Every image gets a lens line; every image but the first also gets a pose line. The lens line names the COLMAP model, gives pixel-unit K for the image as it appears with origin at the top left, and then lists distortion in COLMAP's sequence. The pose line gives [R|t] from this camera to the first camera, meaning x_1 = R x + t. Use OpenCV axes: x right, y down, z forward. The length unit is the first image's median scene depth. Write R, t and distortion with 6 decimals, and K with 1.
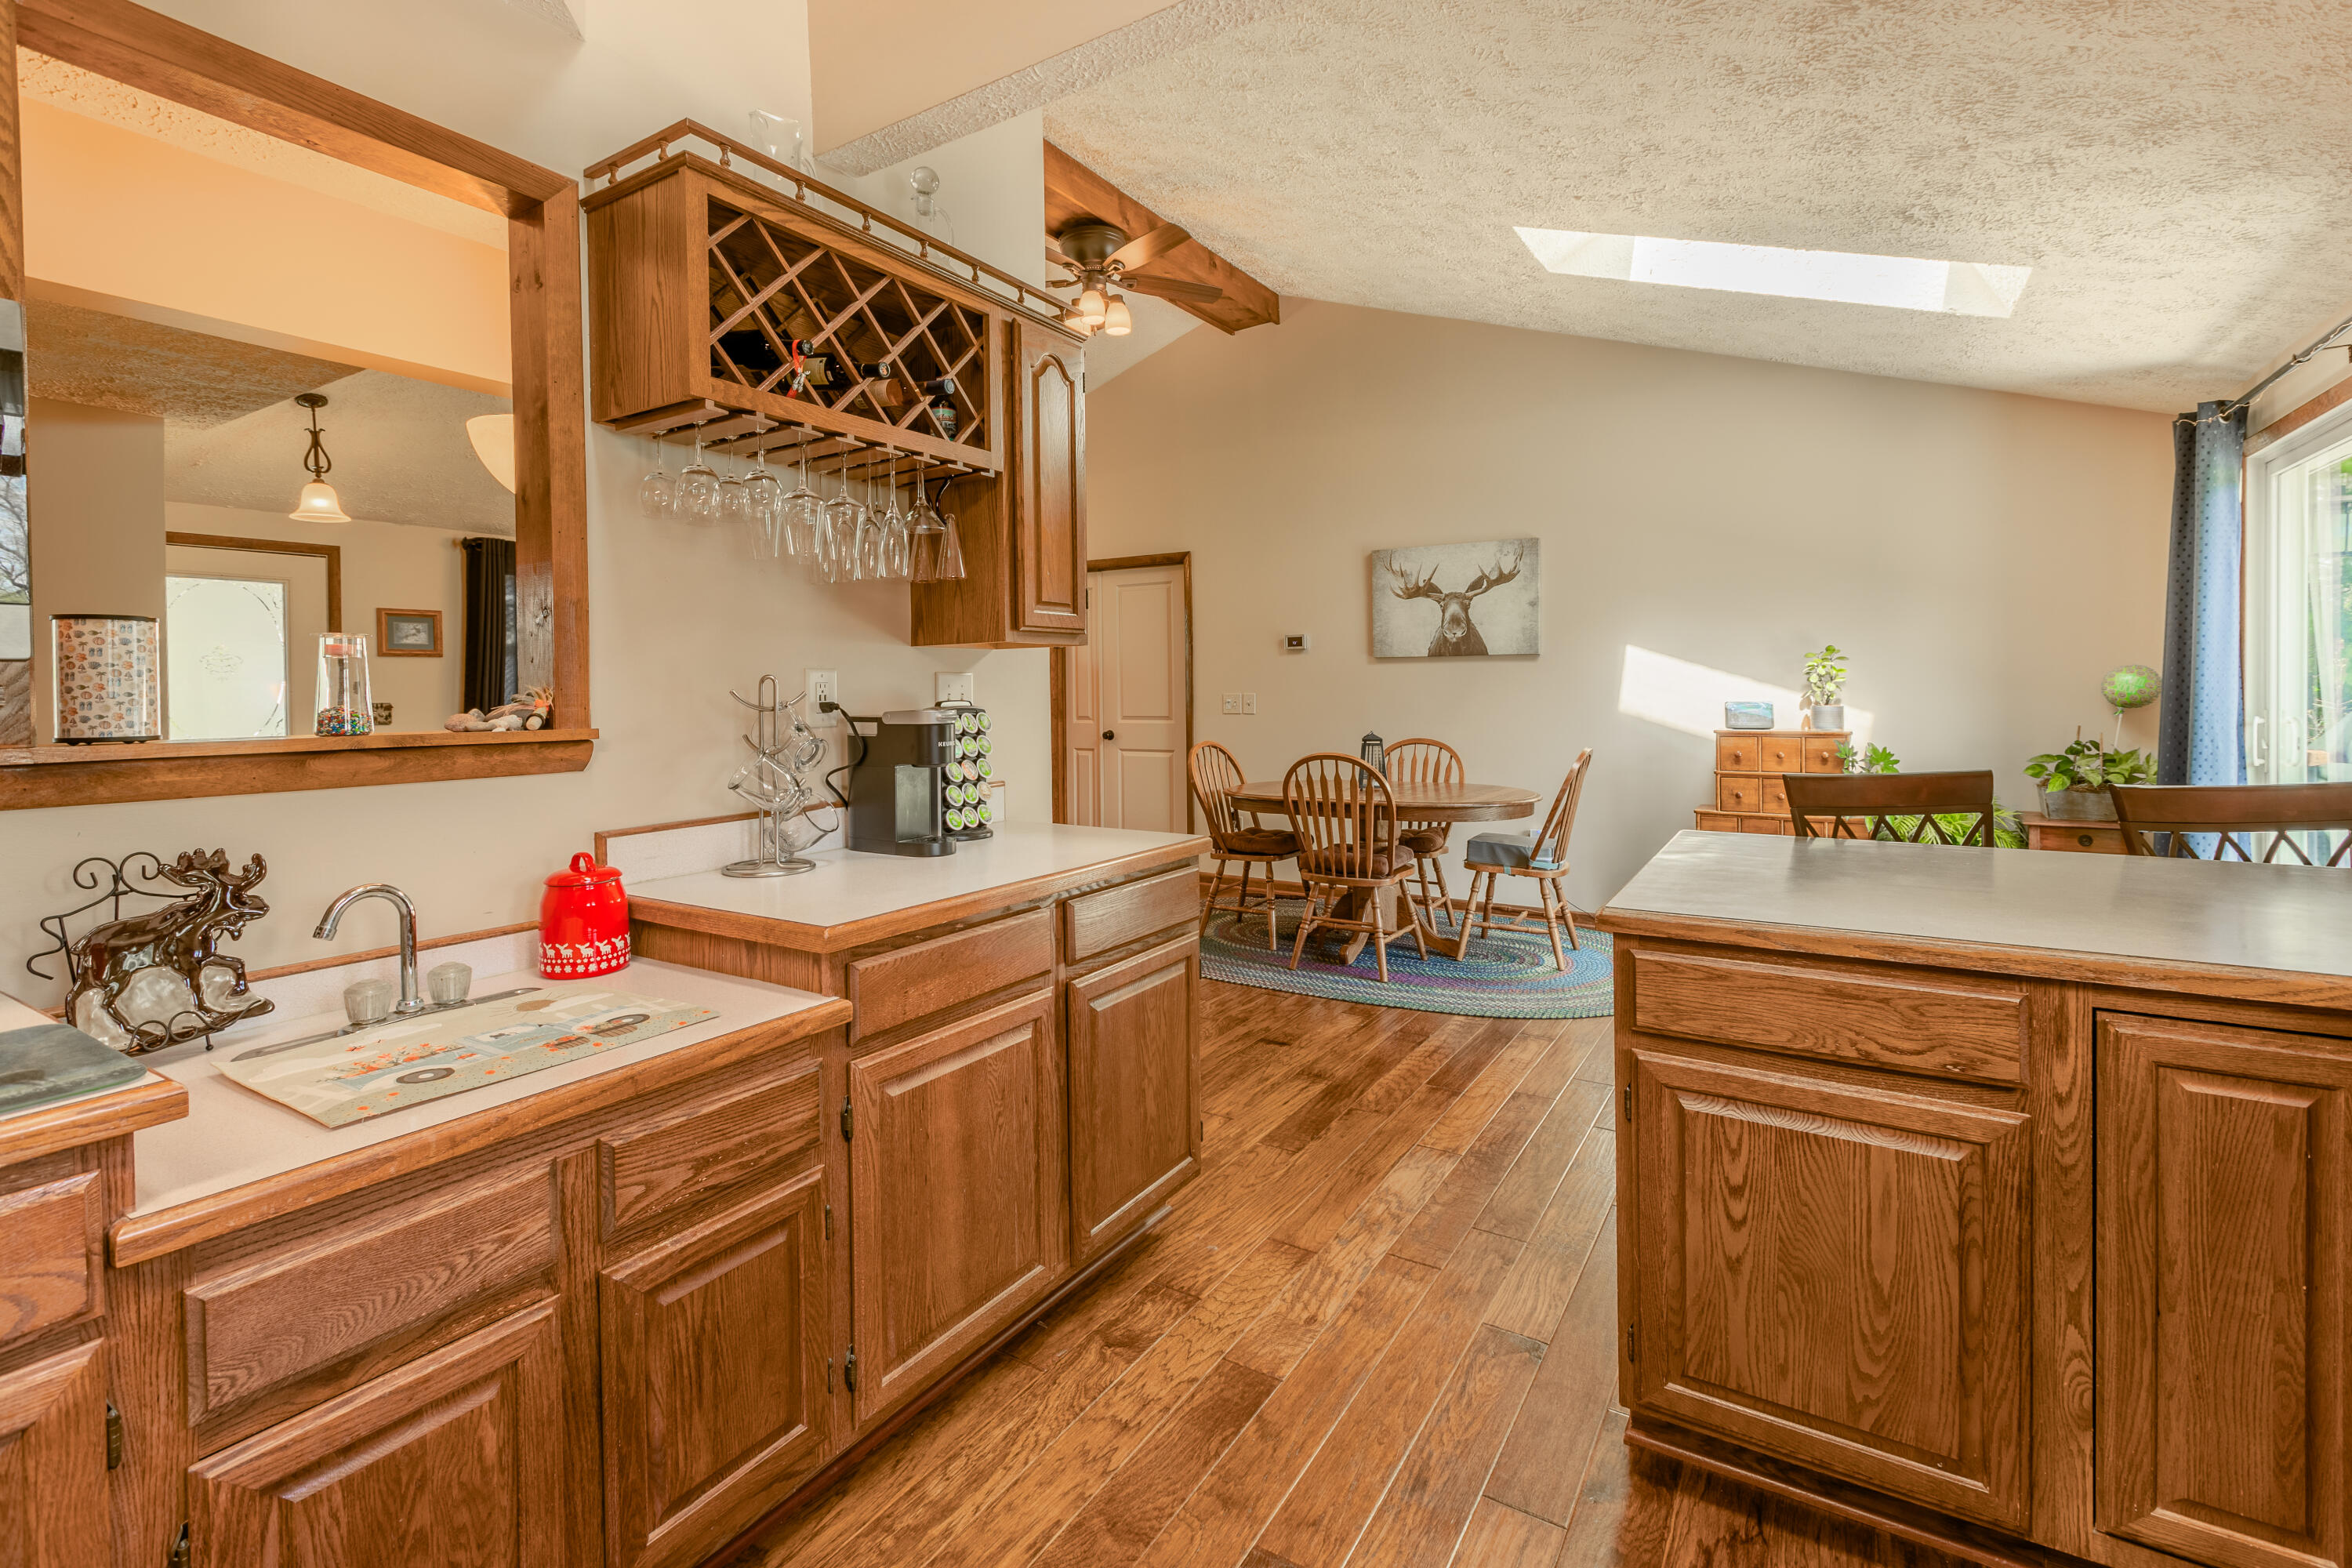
lens RADIAL K [[1042.9, 0, 1196.6], [0, 1042.9, 698.6], [0, 0, 1]] dist [0.001979, -0.002090]
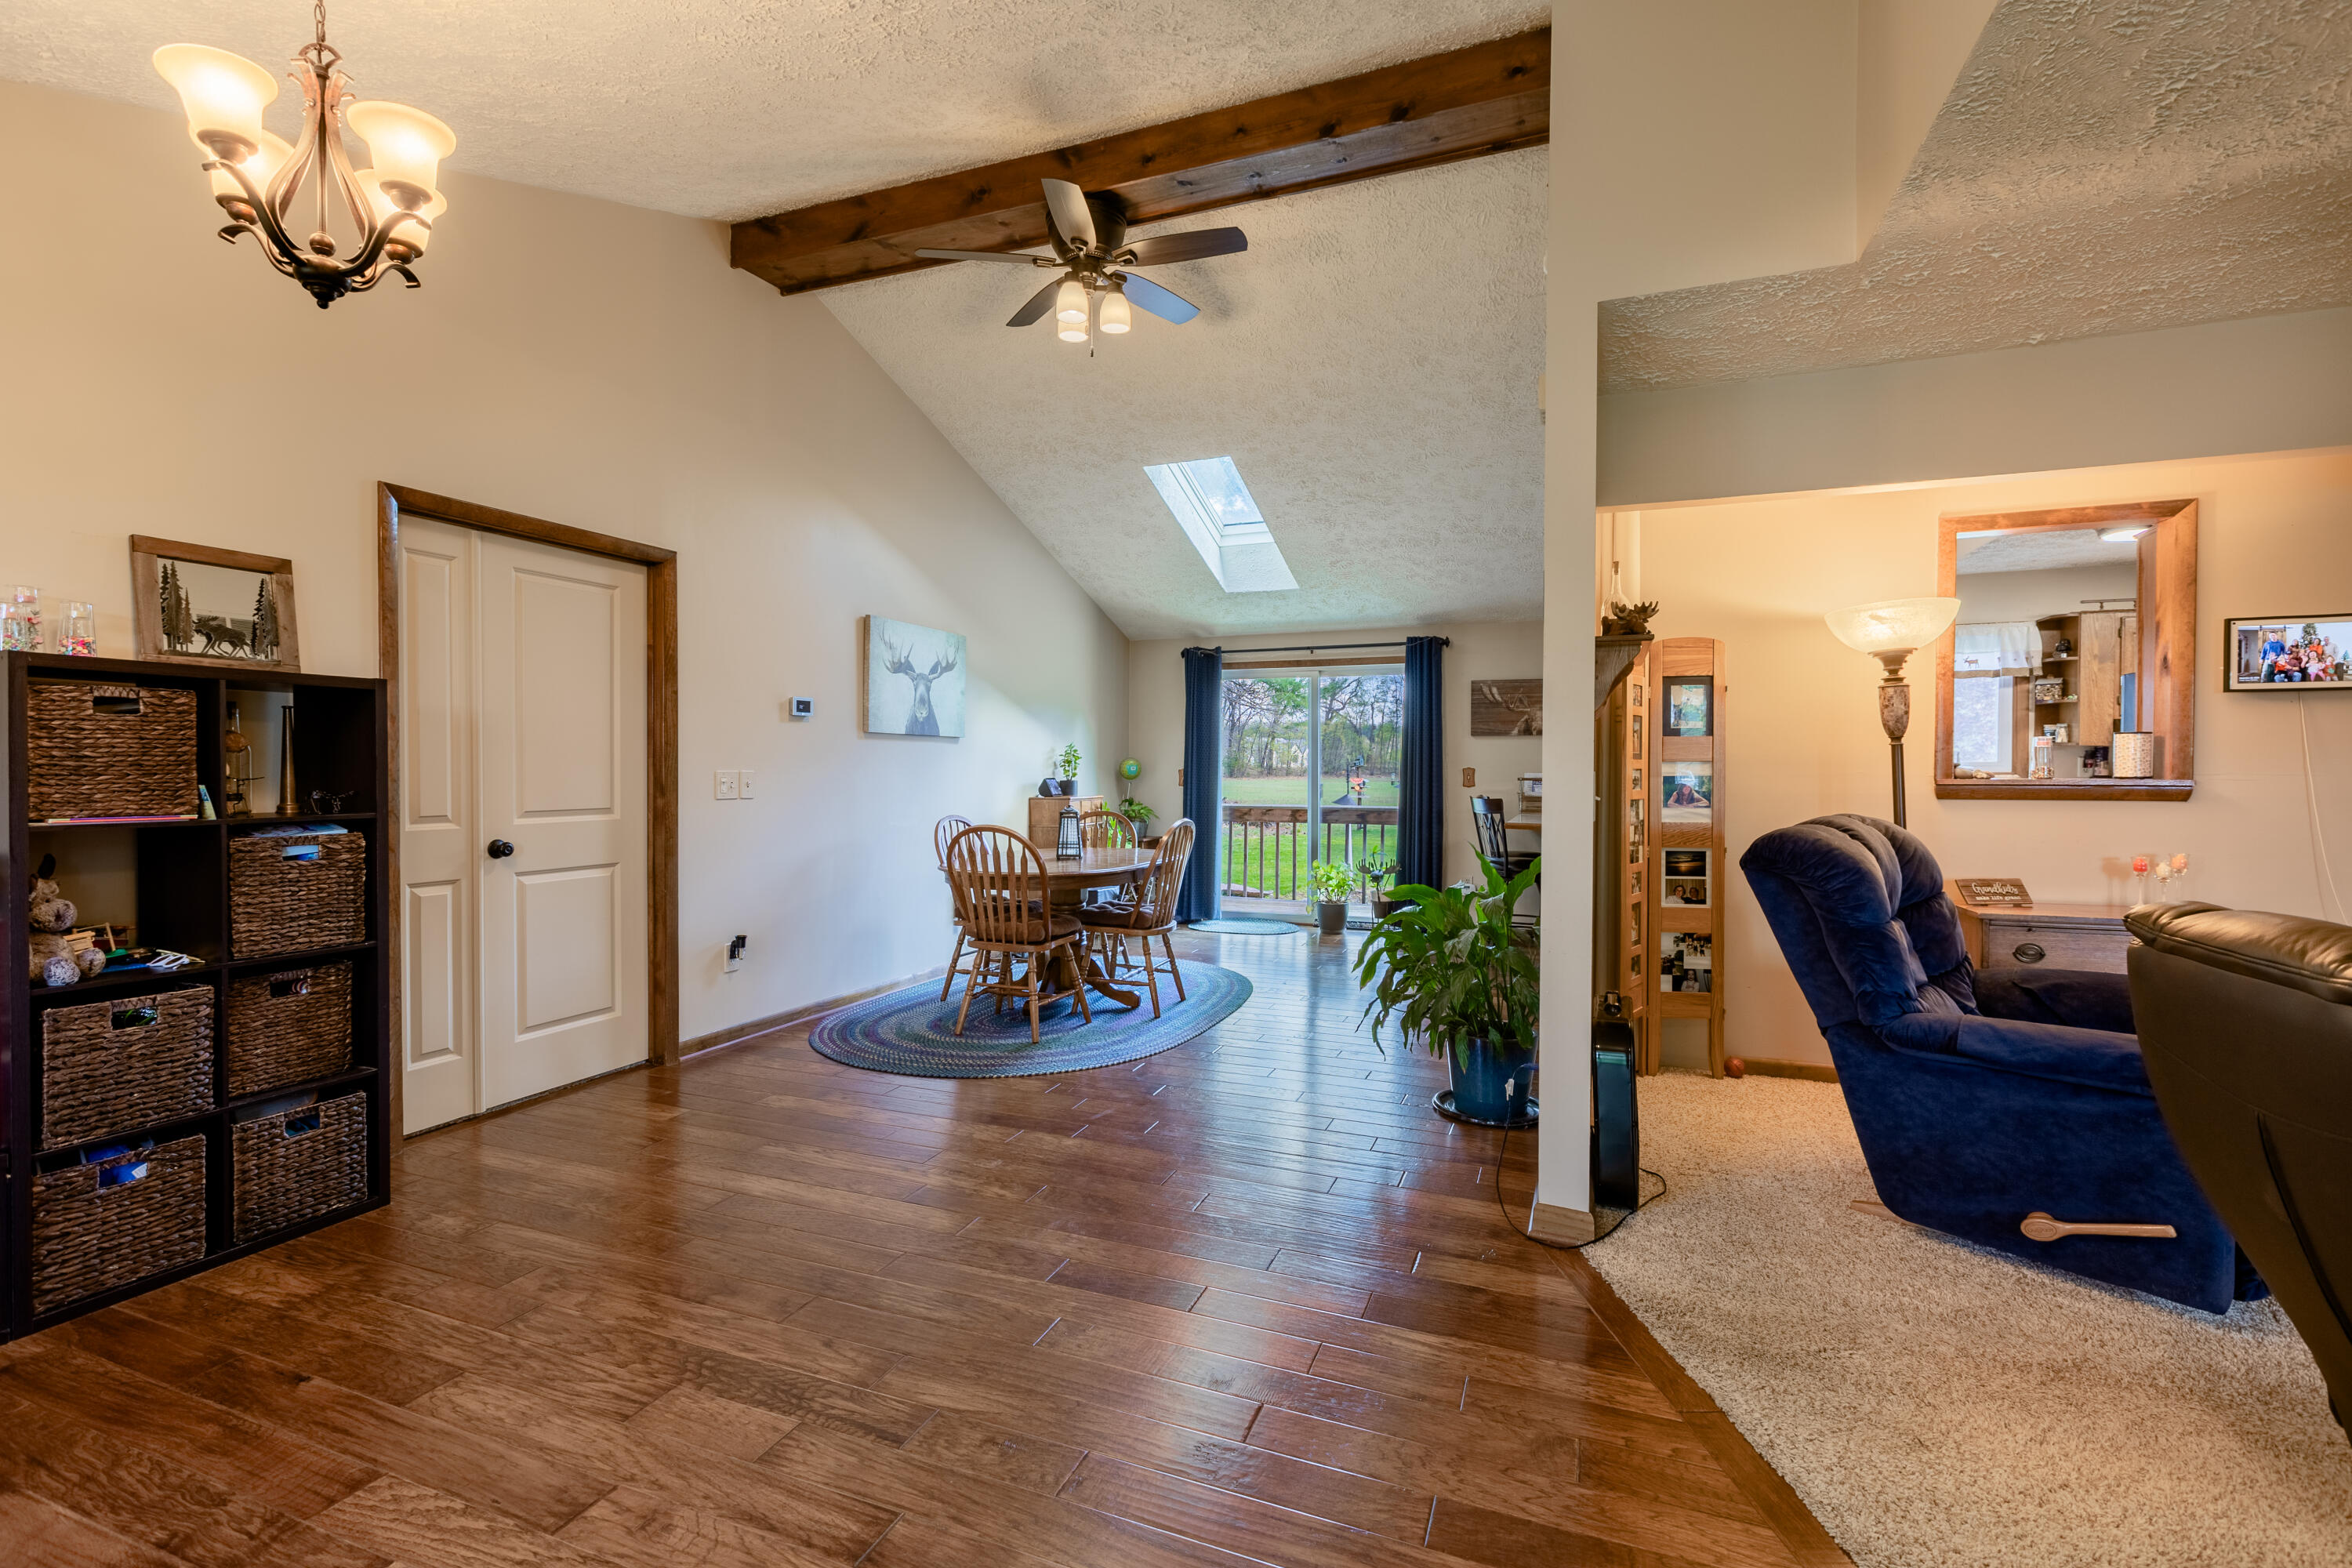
lens RADIAL K [[1042.9, 0, 1180.6], [0, 1042.9, 779.8], [0, 0, 1]] dist [0.001979, -0.002090]
pose [[-0.177597, 0.003355, 0.984098, -0.816239], [0.019750, 0.999805, 0.000156, 0.008600], [-0.983905, 0.019463, -0.177629, 0.932398]]
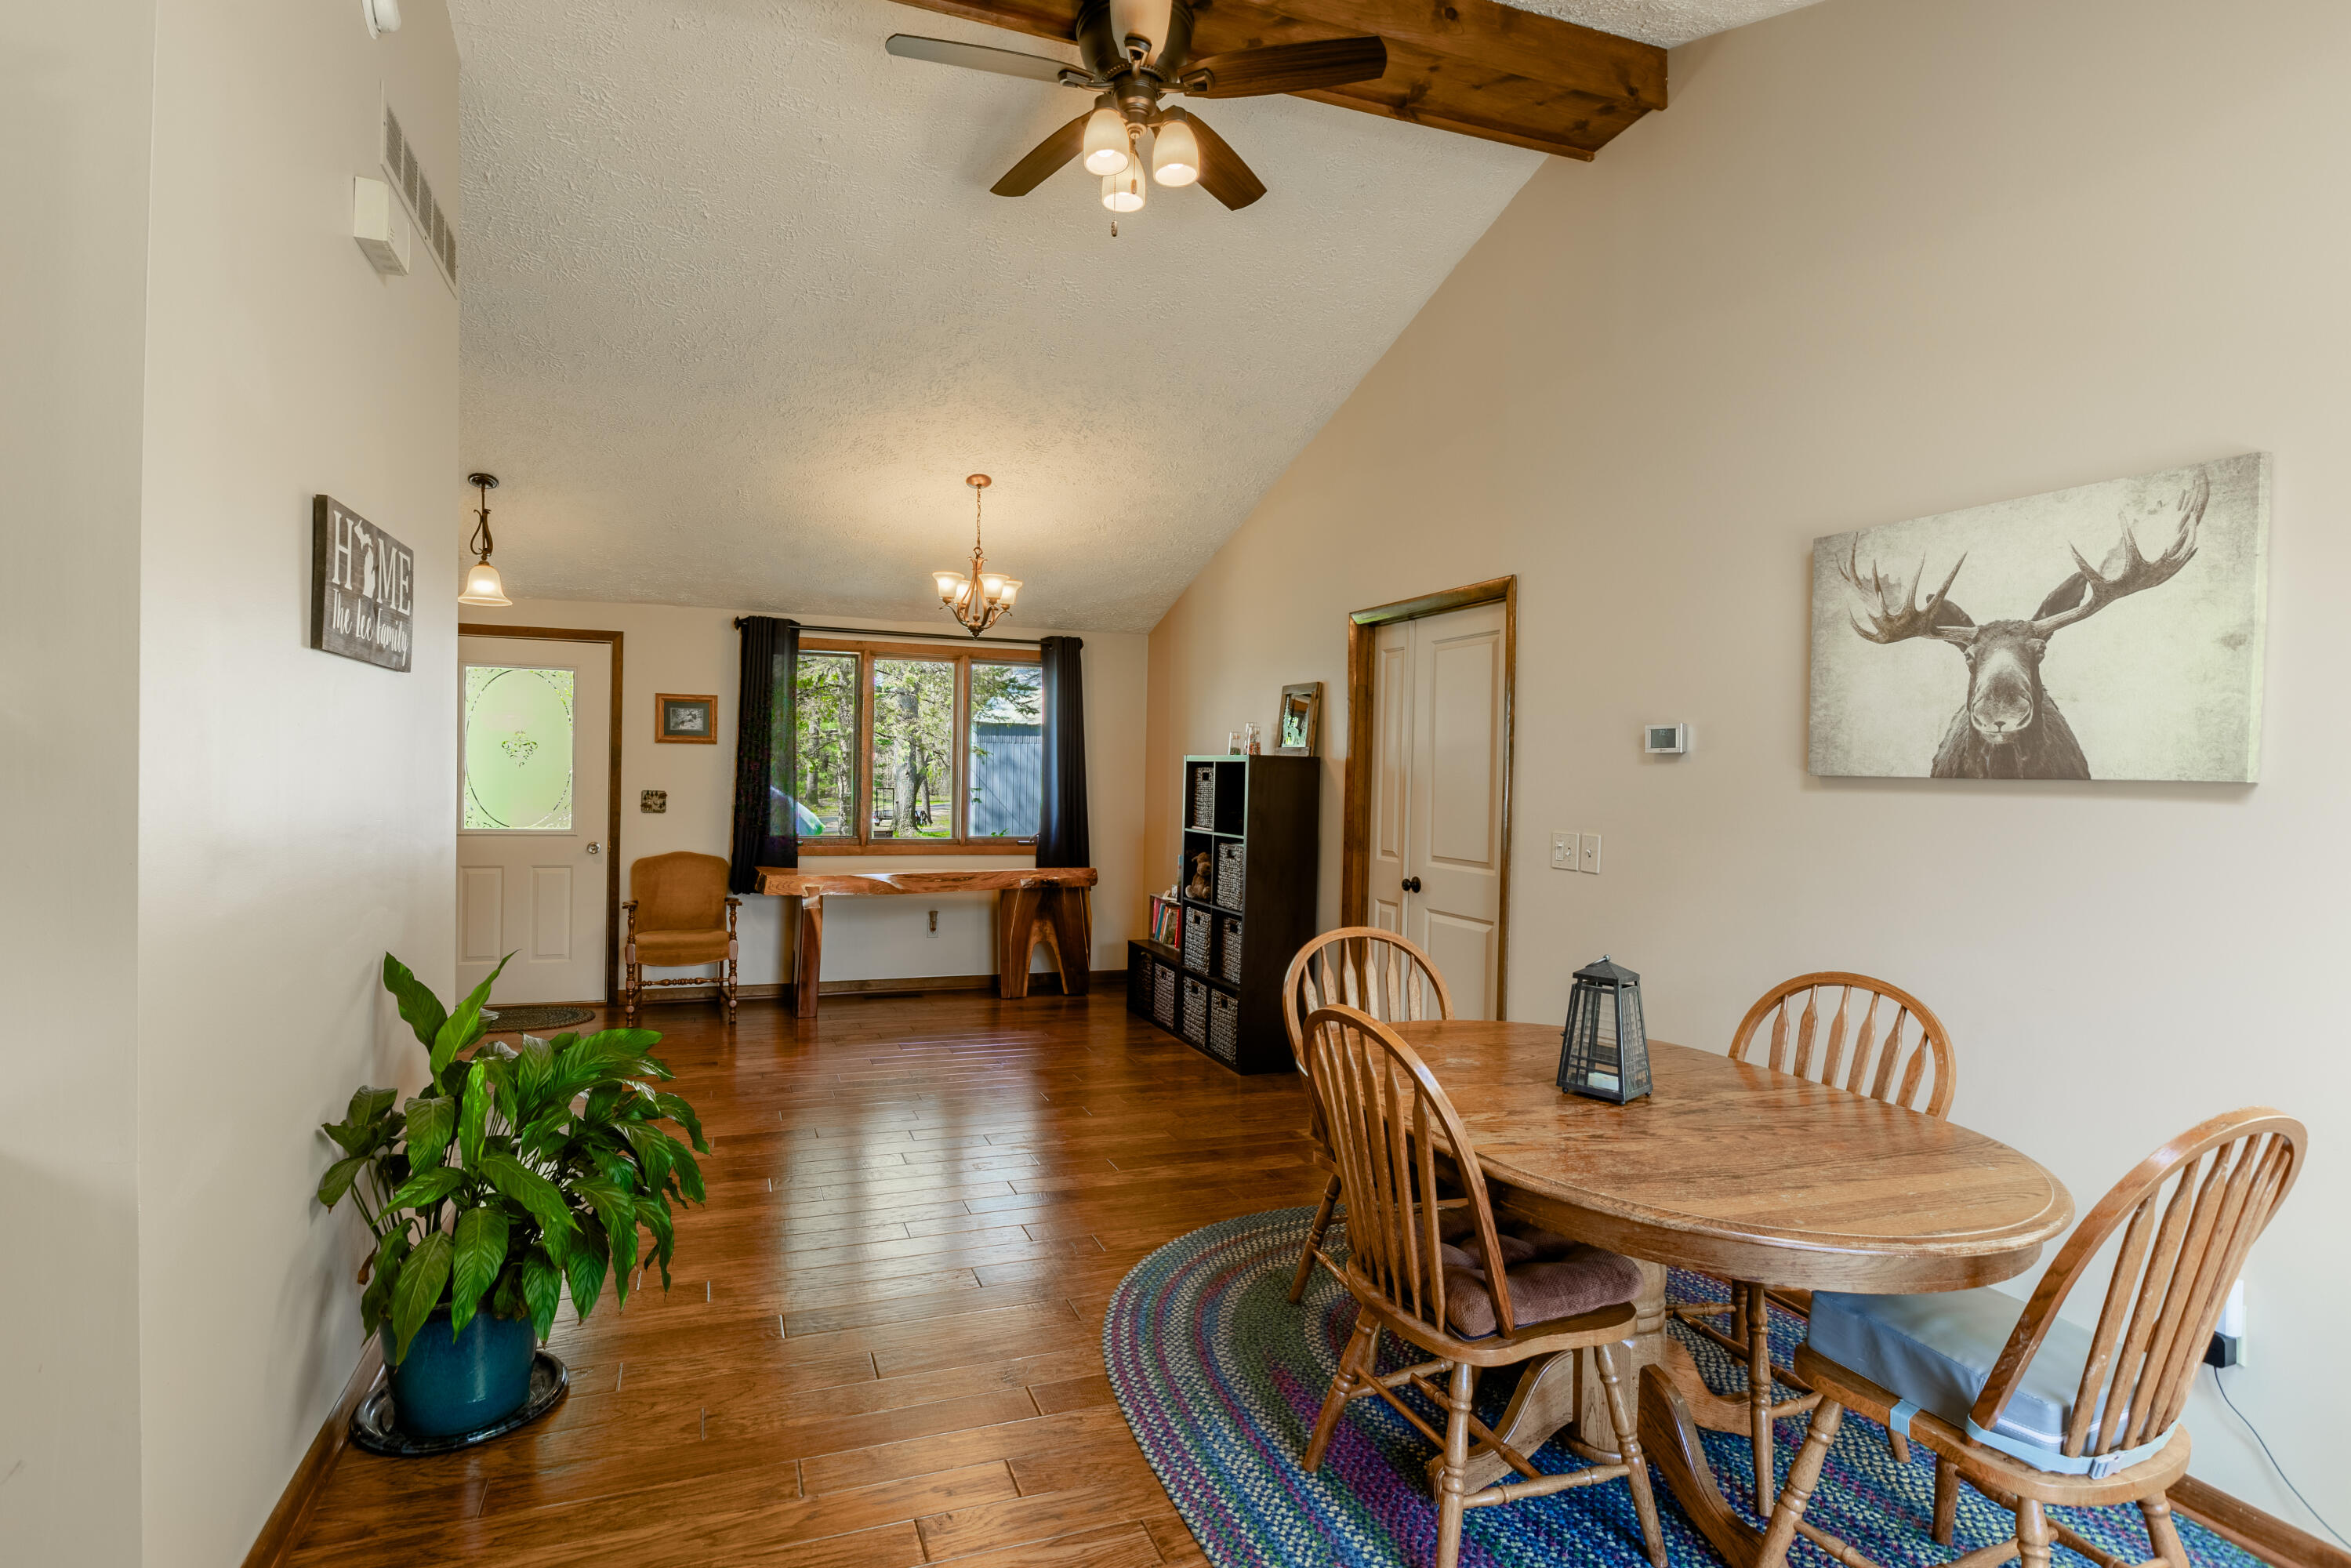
lens RADIAL K [[1164.6, 0, 1151.4], [0, 1164.6, 796.3], [0, 0, 1]] dist [0.002601, -0.000924]
pose [[0.783571, 0.042536, -0.619844, 0.270808], [-0.038526, 0.999060, 0.019858, -0.030788], [0.620107, 0.008320, 0.784473, 0.445595]]
